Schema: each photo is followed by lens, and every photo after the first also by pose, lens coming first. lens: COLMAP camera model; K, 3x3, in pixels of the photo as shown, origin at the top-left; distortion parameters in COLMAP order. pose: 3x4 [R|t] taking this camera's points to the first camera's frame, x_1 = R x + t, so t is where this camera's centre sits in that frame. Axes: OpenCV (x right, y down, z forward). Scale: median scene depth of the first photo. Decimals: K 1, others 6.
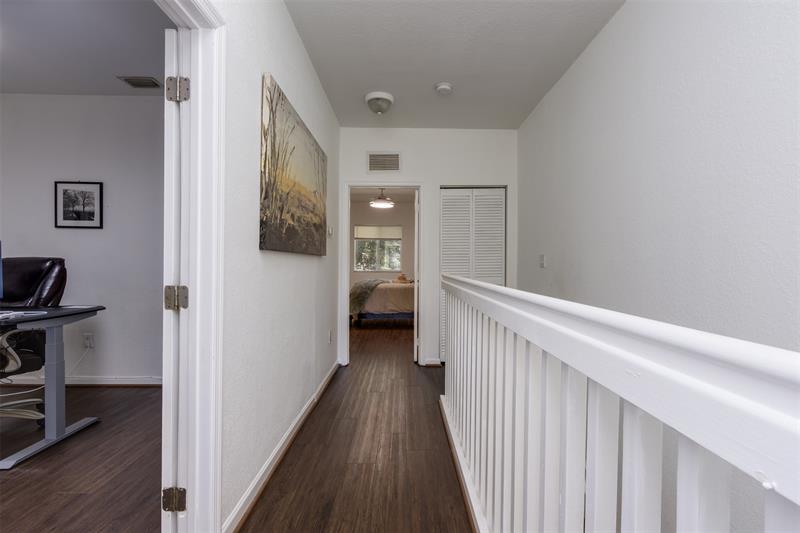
lens RADIAL K [[370.7, 0, 400.2], [0, 370.7, 264.3], [0, 0, 1]] dist [0.007927, -0.001359]
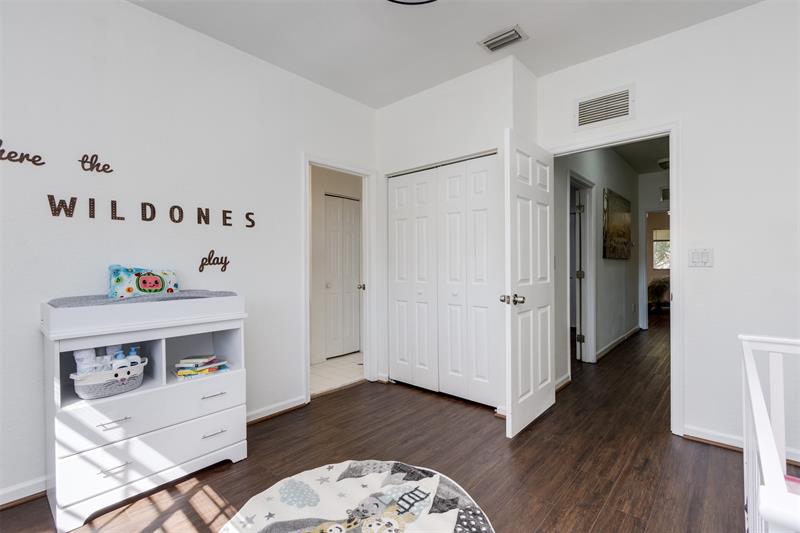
lens RADIAL K [[370.7, 0, 400.2], [0, 370.7, 264.3], [0, 0, 1]] dist [0.007927, -0.001359]
pose [[0.746502, -0.013977, -0.665236, 0.160037], [0.012398, 0.999898, -0.007096, 0.001550], [0.665267, -0.002951, 0.746600, -1.067427]]
